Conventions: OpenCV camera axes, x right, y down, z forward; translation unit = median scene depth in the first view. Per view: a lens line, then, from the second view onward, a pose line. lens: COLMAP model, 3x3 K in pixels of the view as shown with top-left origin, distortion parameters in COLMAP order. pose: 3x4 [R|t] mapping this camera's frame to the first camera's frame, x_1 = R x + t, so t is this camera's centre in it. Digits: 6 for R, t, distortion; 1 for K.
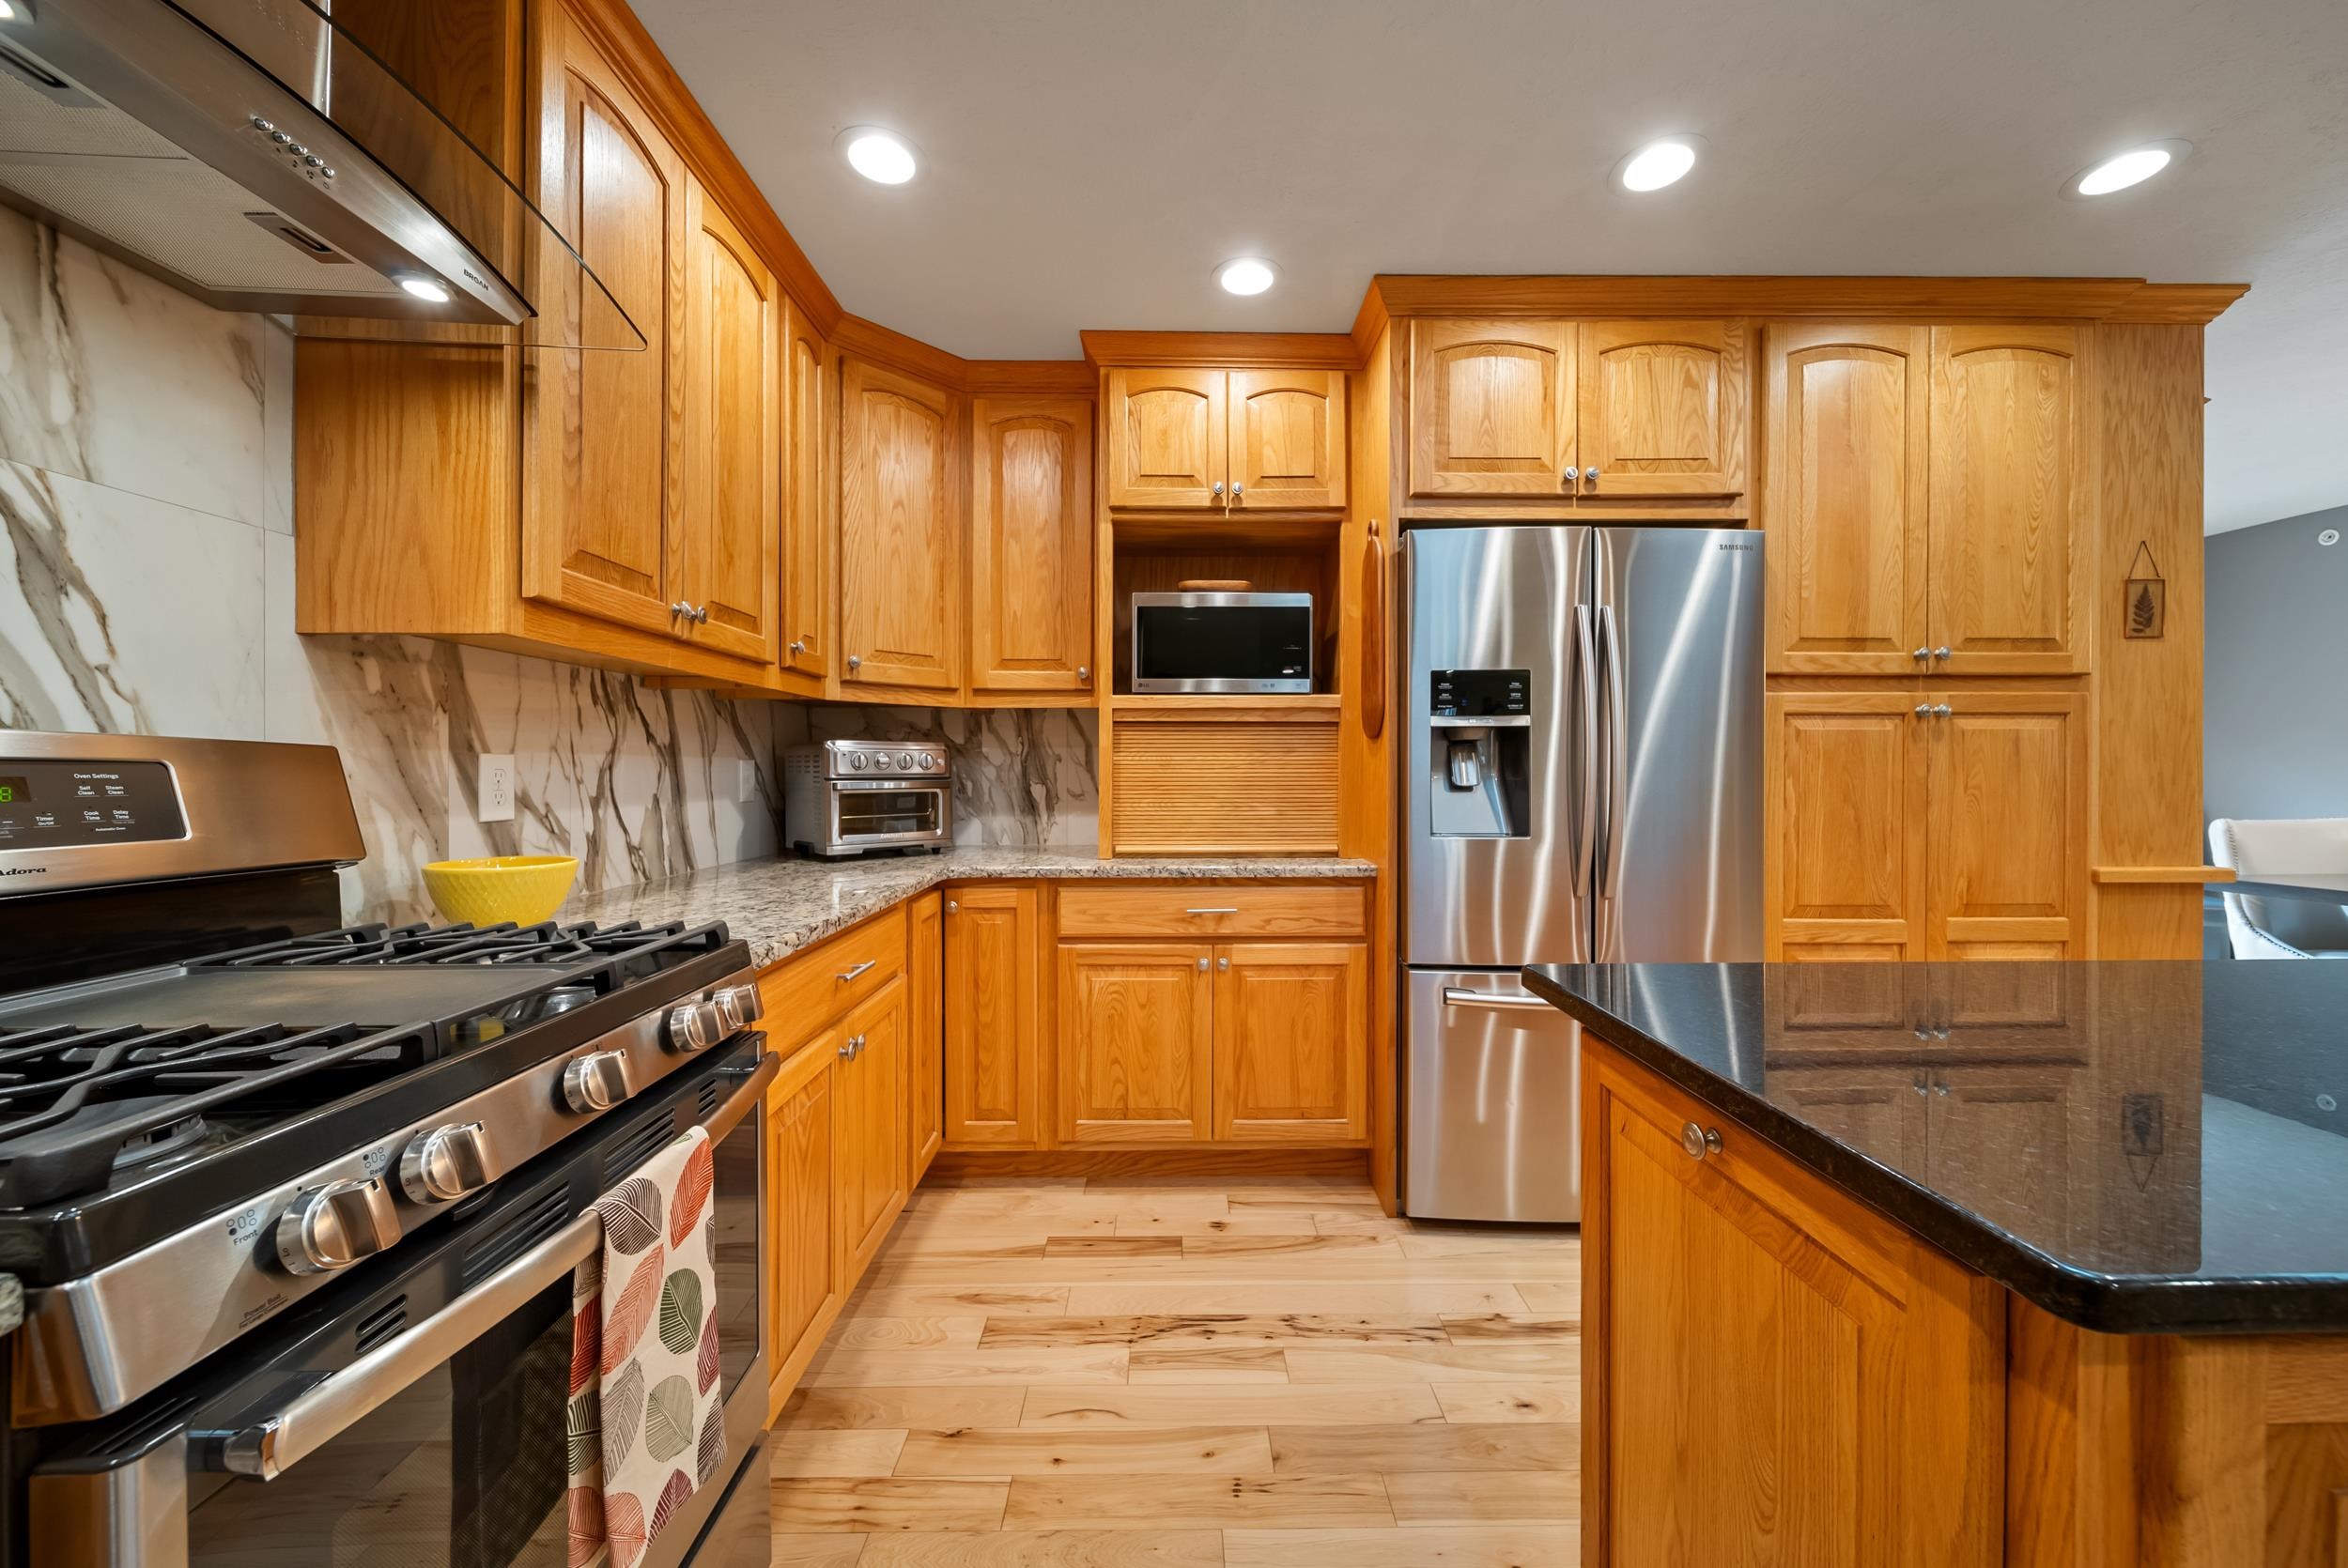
lens RADIAL K [[831.5, 0, 1170.8], [0, 831.5, 775.5], [0, 0, 1]] dist [0.001227, -0.001703]
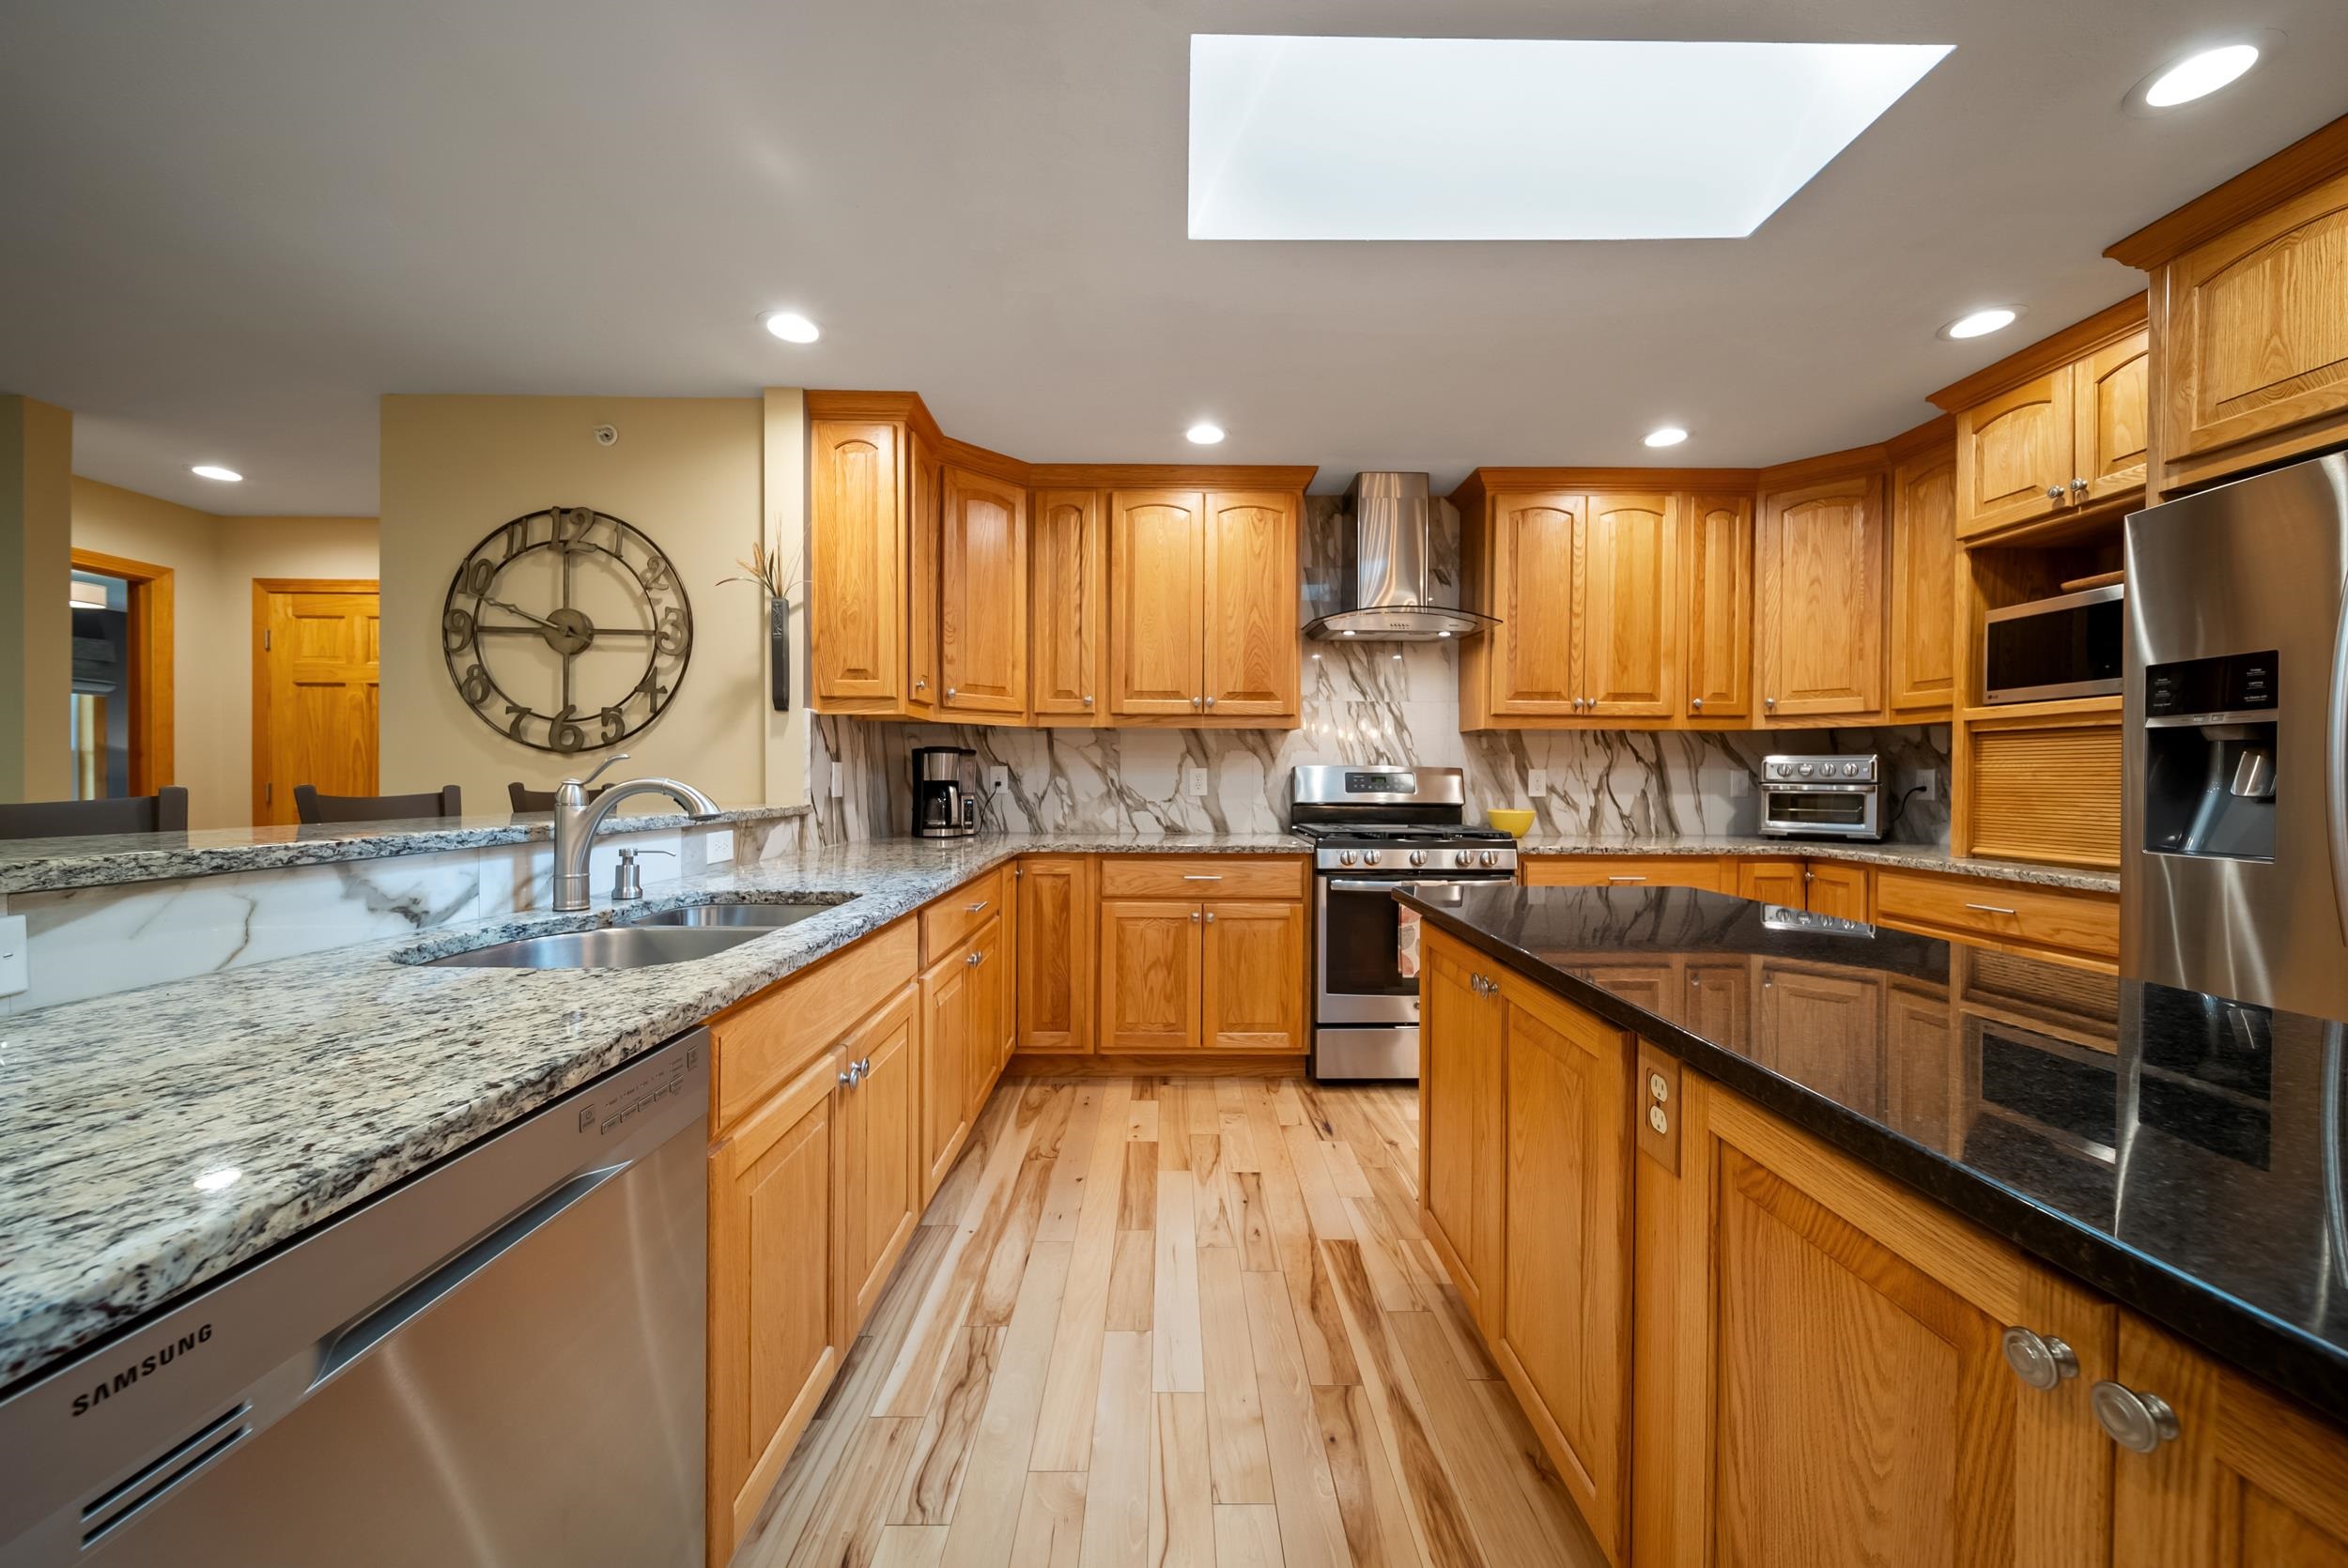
lens RADIAL K [[831.5, 0, 1177.1], [0, 831.5, 788.4], [0, 0, 1]] dist [0.001227, -0.001703]
pose [[0.002911, 0.015565, -0.999875, 1.162555], [-0.010309, 0.999826, 0.015534, 0.002434], [0.999943, 0.010263, 0.003071, -0.045041]]
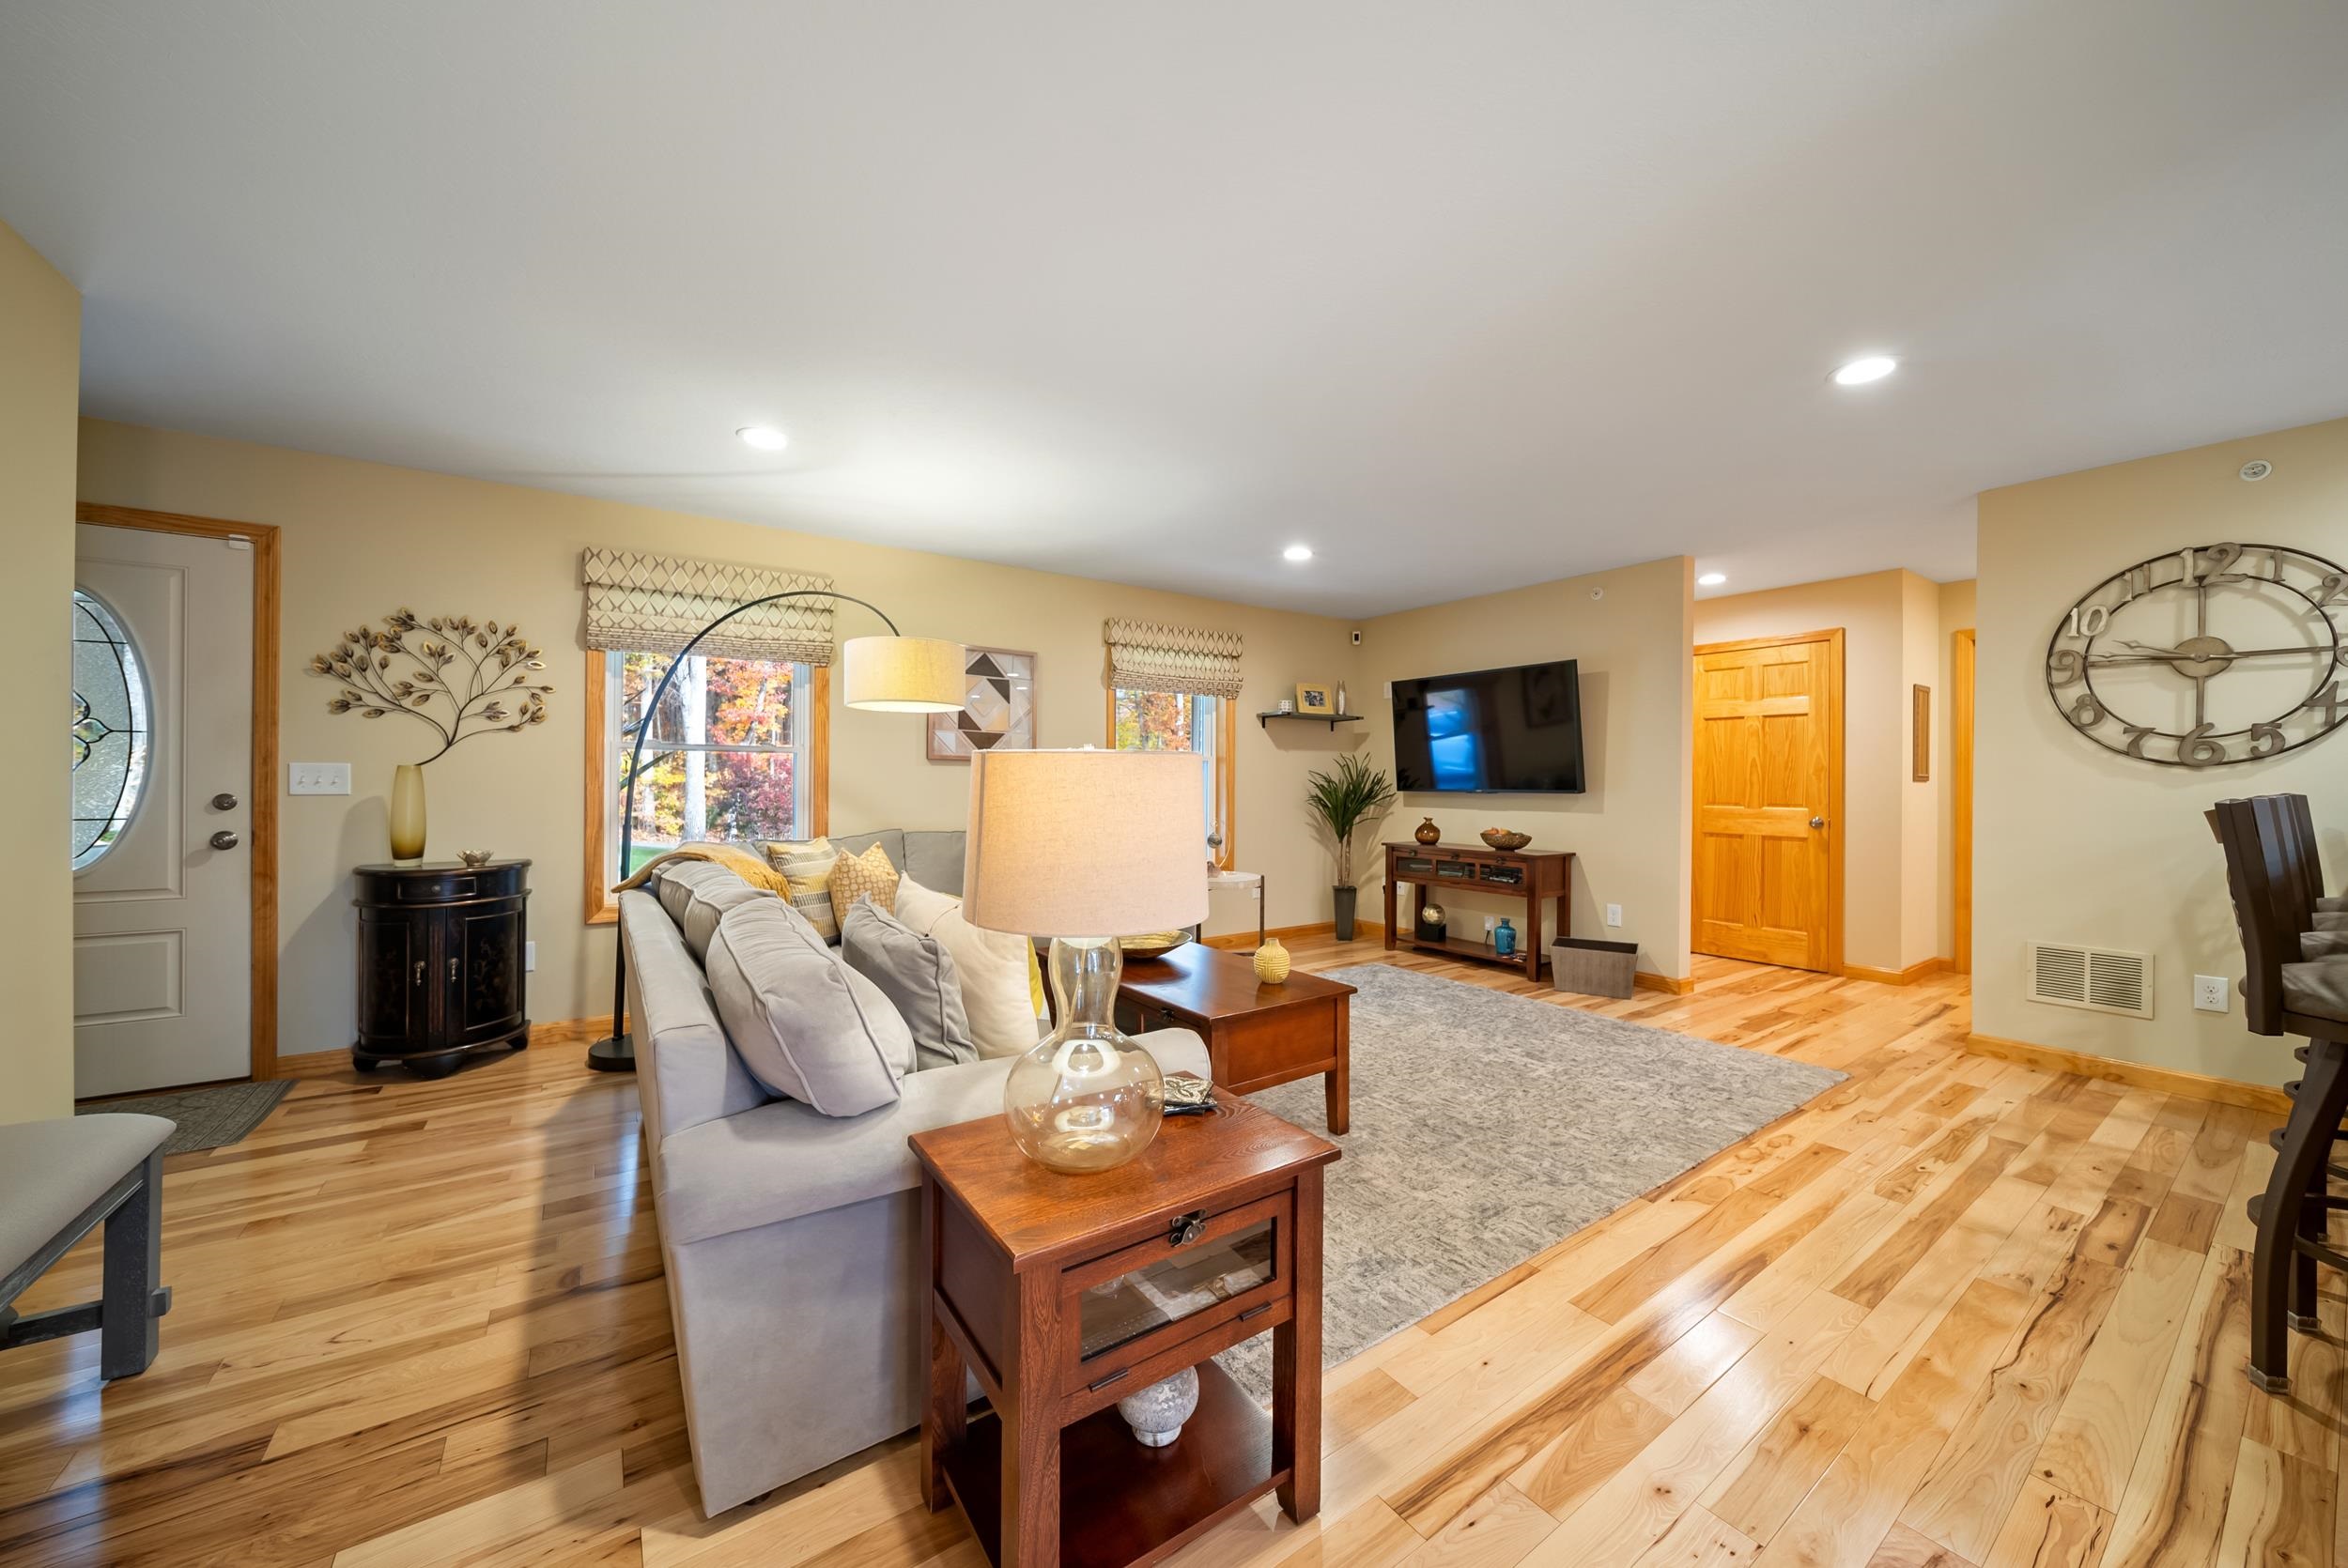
lens RADIAL K [[831.5, 0, 1194.8], [0, 831.5, 780.9], [0, 0, 1]] dist [0.001227, -0.001703]
pose [[-0.821758, -0.000599, -0.569837, 2.087401], [-0.005112, 0.999967, 0.006321, 0.001417], [0.569814, 0.008107, -0.821734, -0.788041]]
